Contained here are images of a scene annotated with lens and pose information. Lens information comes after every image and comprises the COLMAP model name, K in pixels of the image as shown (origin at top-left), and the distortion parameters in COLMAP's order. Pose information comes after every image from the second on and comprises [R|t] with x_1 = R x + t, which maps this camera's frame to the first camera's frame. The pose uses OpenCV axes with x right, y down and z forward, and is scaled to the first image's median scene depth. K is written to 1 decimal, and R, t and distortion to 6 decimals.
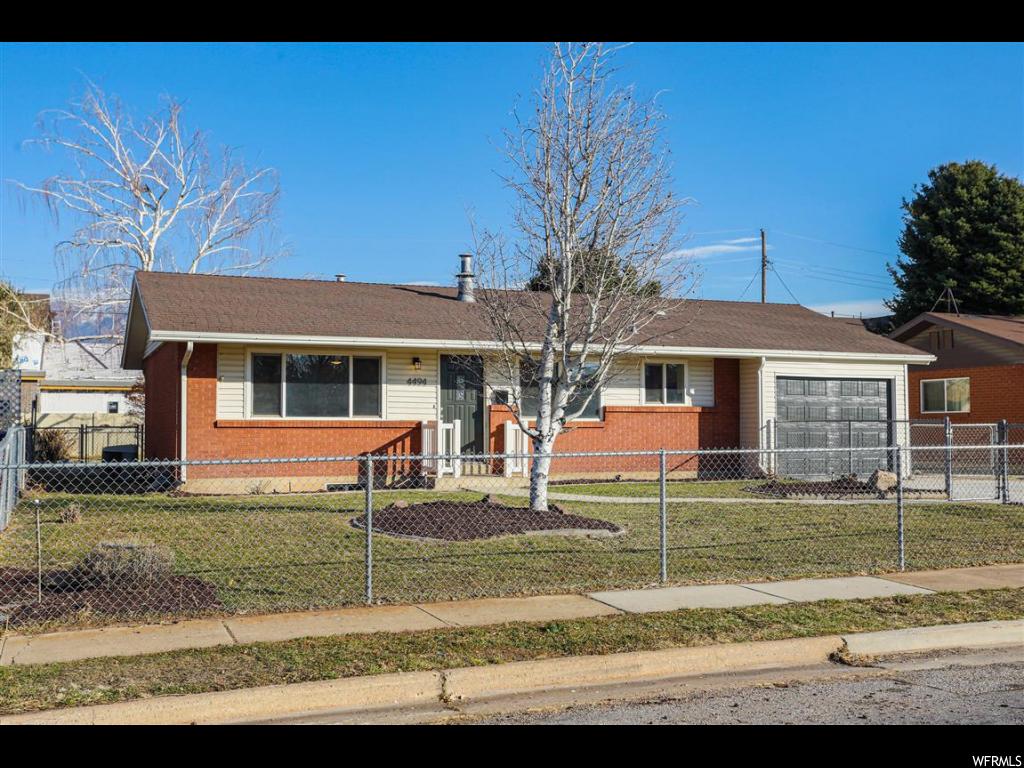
lens RADIAL K [[1040.6, 0, 511.6], [0, 1040.6, 381.7], [0, 0, 1]] dist [0.063332, 0.000000]
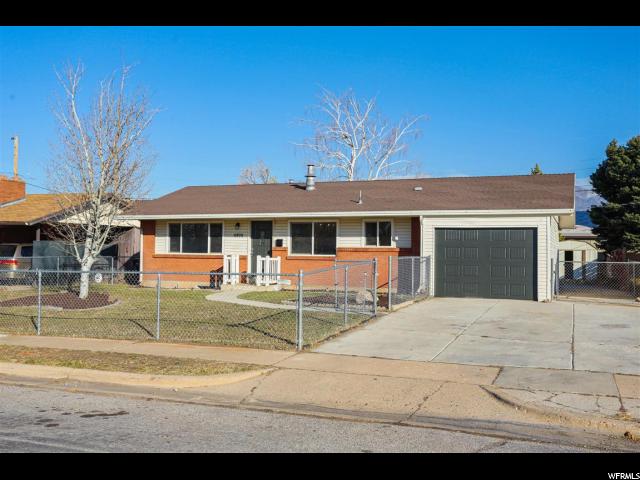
lens RADIAL K [[623.1, 0, 319.7], [0, 623.1, 244.8], [0, 0, 1]] dist [-0.014650, 0.000000]
pose [[0.746846, -0.006715, -0.664963, 0.765237], [0.013448, 0.999897, 0.005007, 0.013525], [0.664861, -0.012682, 0.746860, 0.225800]]
